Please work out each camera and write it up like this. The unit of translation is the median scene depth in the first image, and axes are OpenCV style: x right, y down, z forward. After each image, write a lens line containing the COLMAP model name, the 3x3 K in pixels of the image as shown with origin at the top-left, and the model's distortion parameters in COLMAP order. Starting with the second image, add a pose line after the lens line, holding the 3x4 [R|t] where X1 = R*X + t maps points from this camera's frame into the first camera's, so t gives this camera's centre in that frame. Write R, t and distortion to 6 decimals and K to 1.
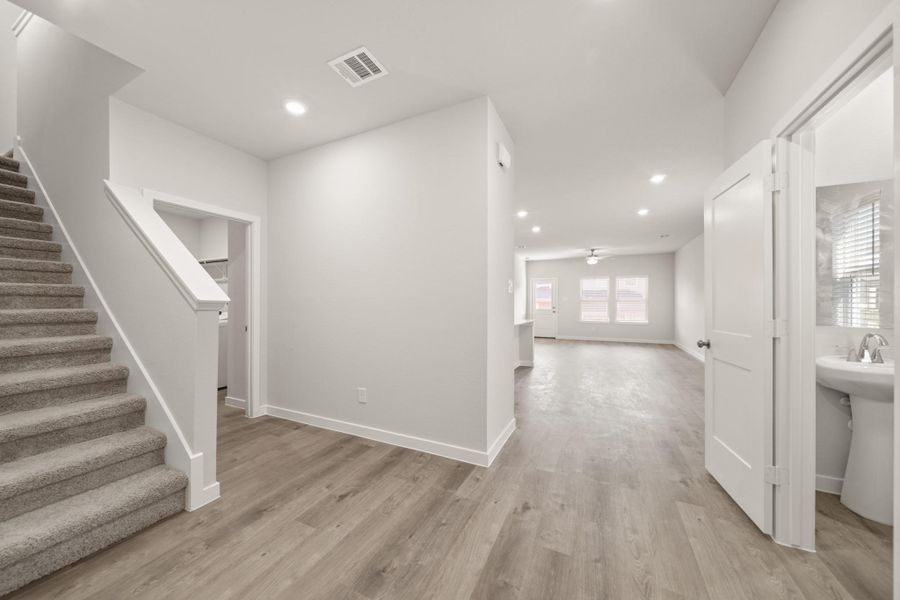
lens RADIAL K [[315.8, 0, 453.3], [0, 315.8, 308.4], [0, 0, 1]] dist [0.000856, -0.000008]
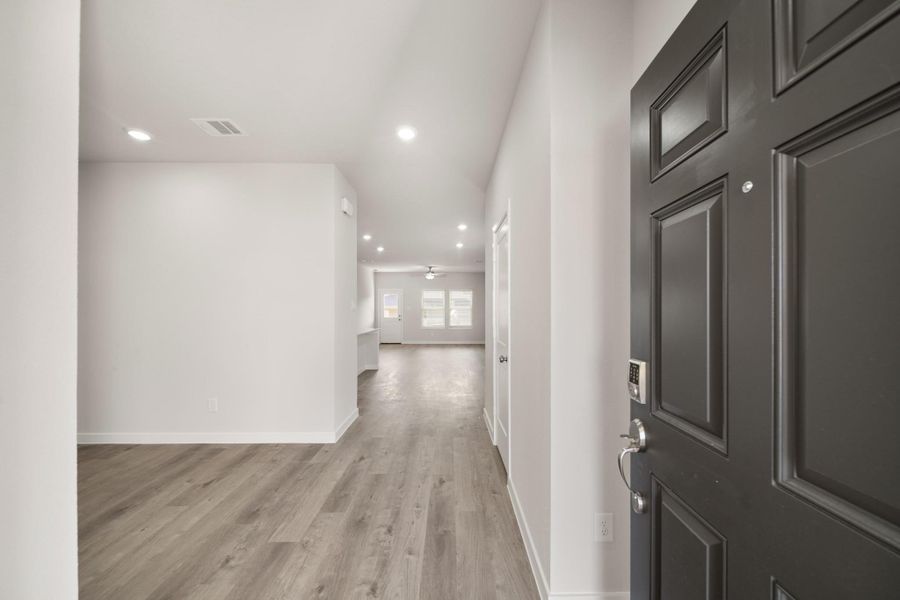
lens RADIAL K [[315.8, 0, 453.3], [0, 315.8, 308.4], [0, 0, 1]] dist [0.000856, -0.000008]
pose [[0.894878, 0.001195, 0.446309, -0.043108], [0.007930, 0.999796, -0.018578, -0.041431], [-0.446240, 0.020164, 0.894686, -0.468270]]
